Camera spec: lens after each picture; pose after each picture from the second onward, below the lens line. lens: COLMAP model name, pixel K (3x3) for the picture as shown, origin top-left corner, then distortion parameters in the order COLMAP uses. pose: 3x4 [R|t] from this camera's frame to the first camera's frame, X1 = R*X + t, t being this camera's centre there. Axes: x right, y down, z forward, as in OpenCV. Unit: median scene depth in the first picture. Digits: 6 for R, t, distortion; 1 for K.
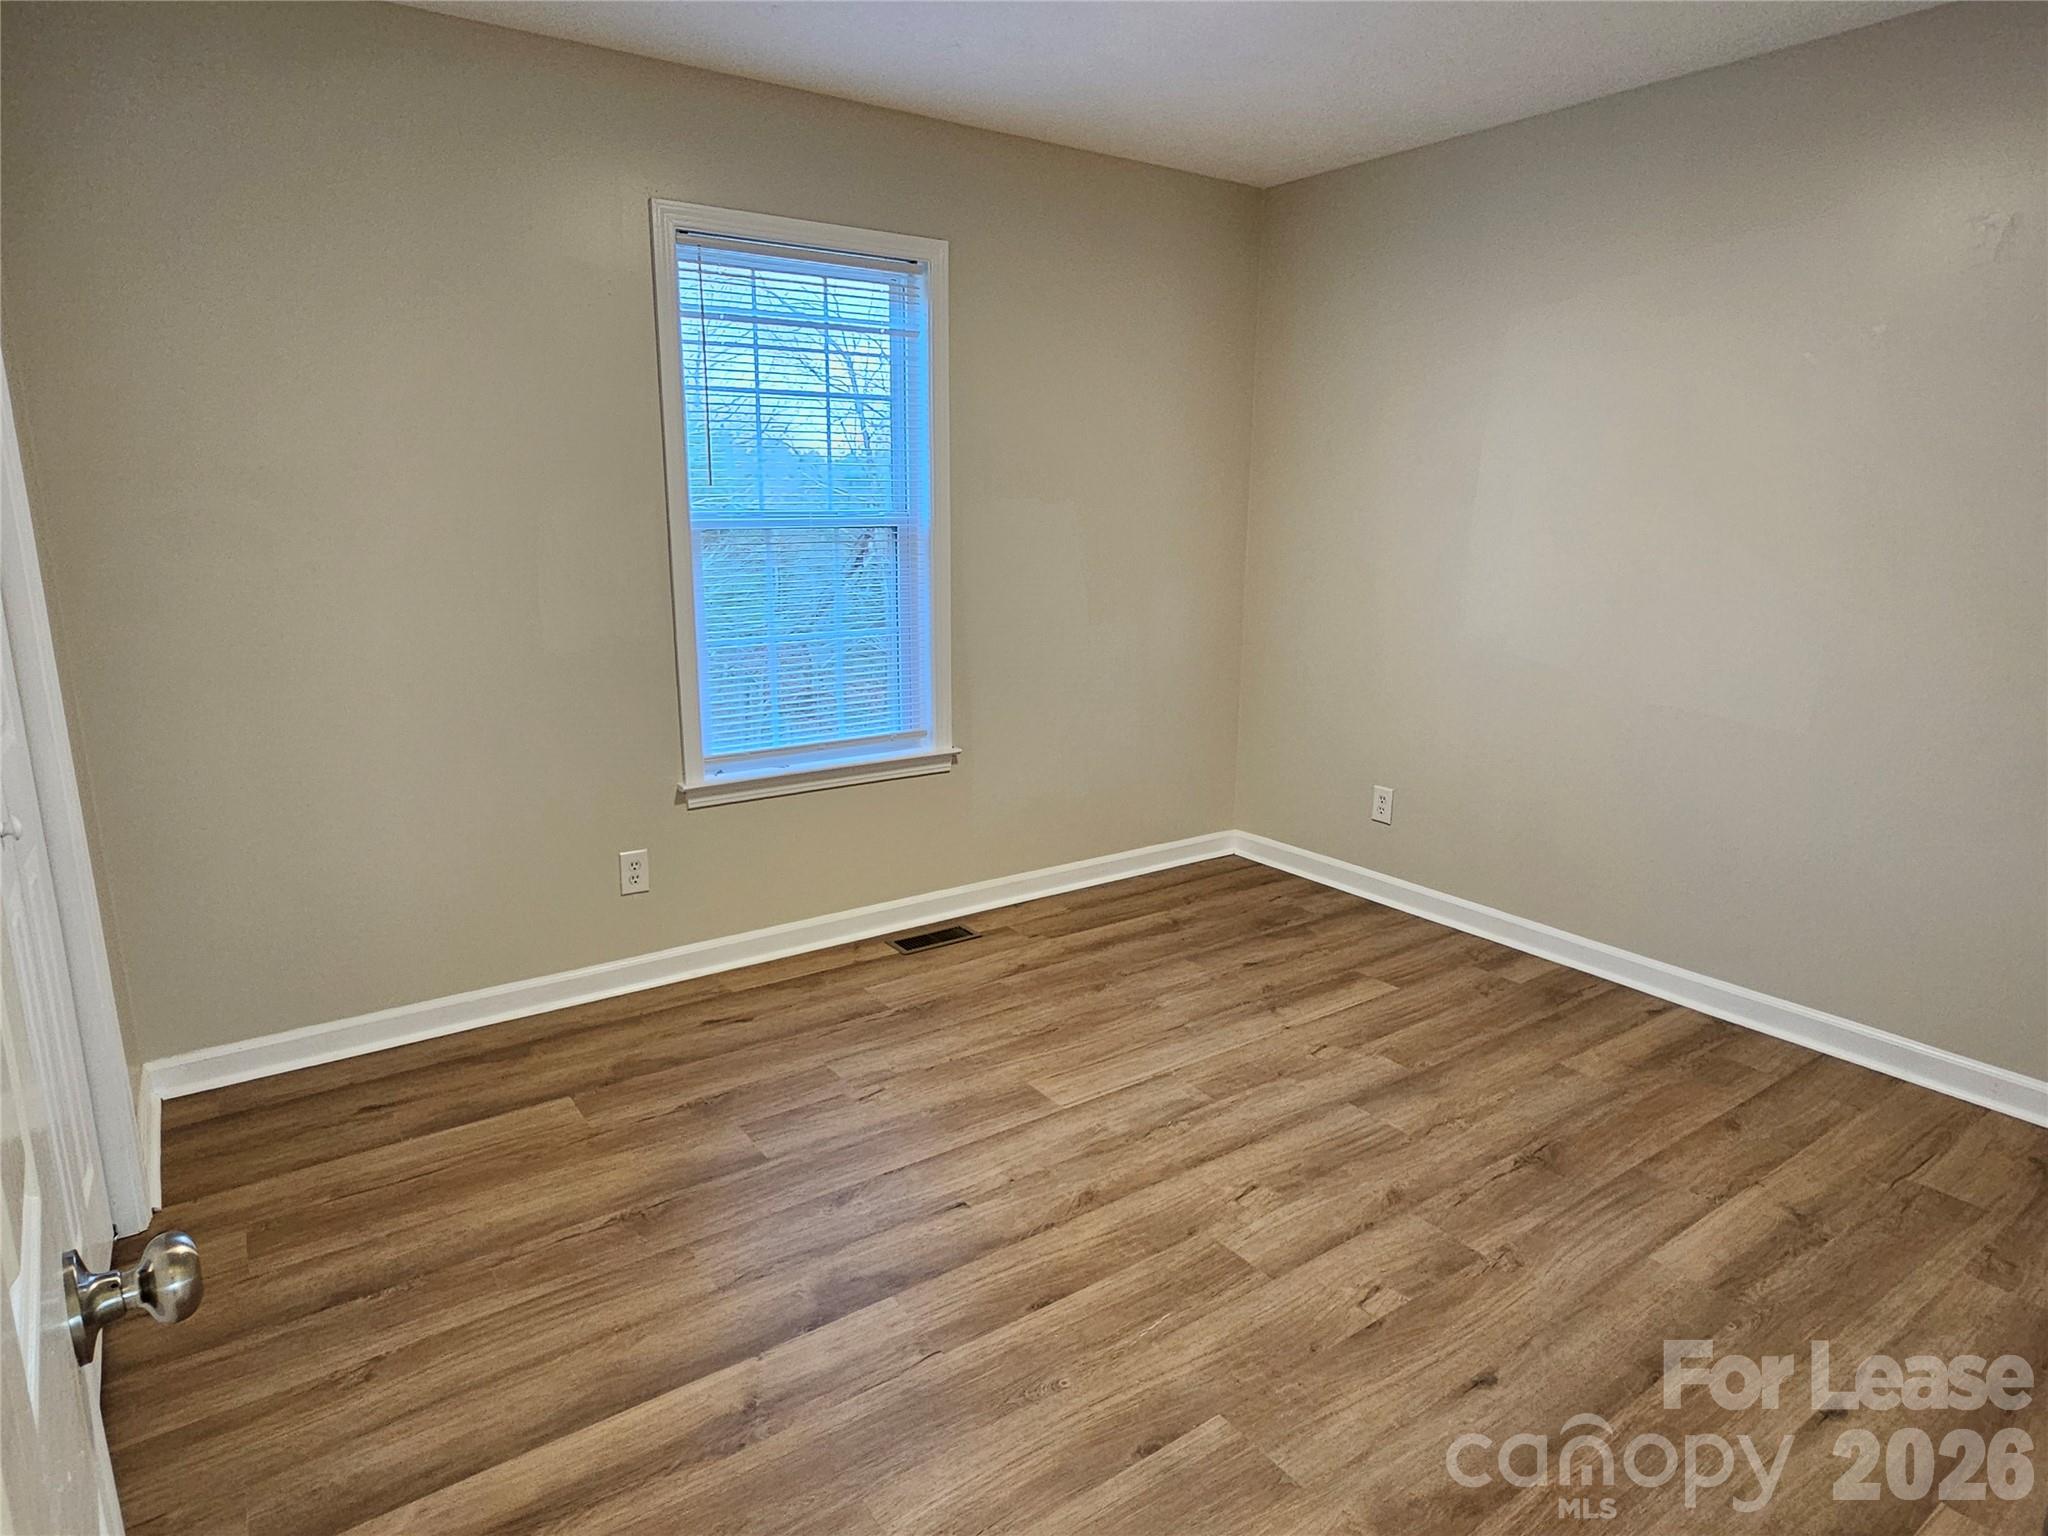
lens RADIAL K [[1190.9, 0, 1024.0], [0, 1190.9, 768.0], [0, 0, 1]] dist [0.000388, 0.001852]
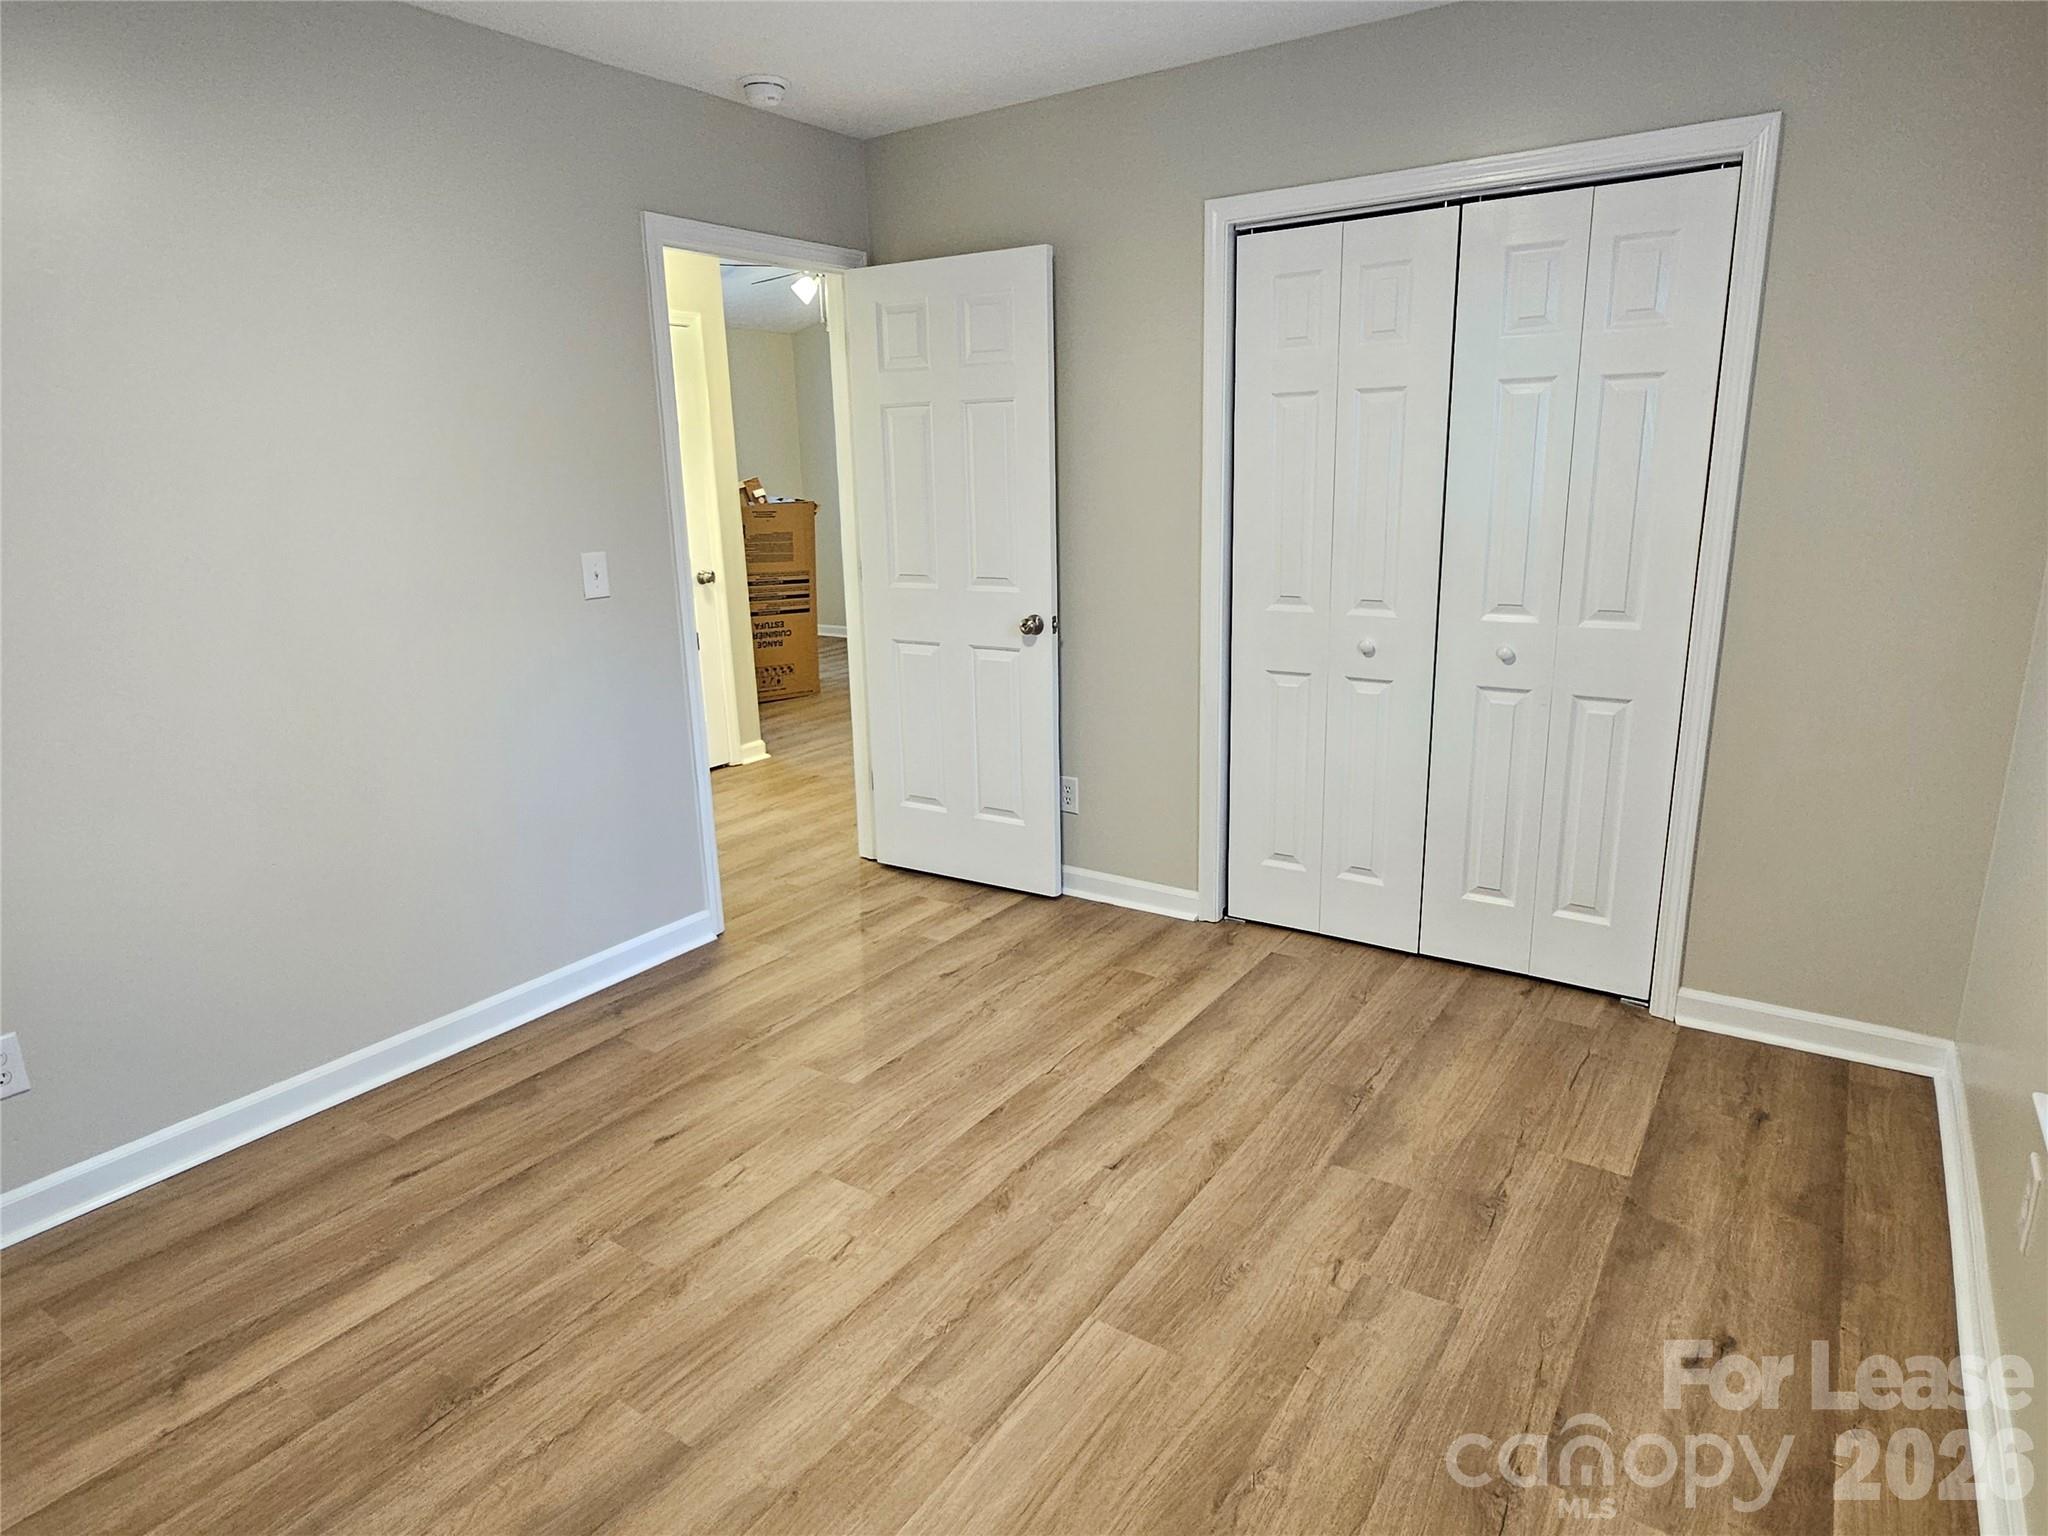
lens RADIAL K [[1190.9, 0, 1024.0], [0, 1190.9, 768.0], [0, 0, 1]] dist [0.000388, 0.001852]
pose [[-0.938802, 0.103975, -0.328389, 0.321809], [-0.056155, 0.894402, 0.443725, -0.396751], [0.339848, 0.435011, -0.833828, 1.670919]]
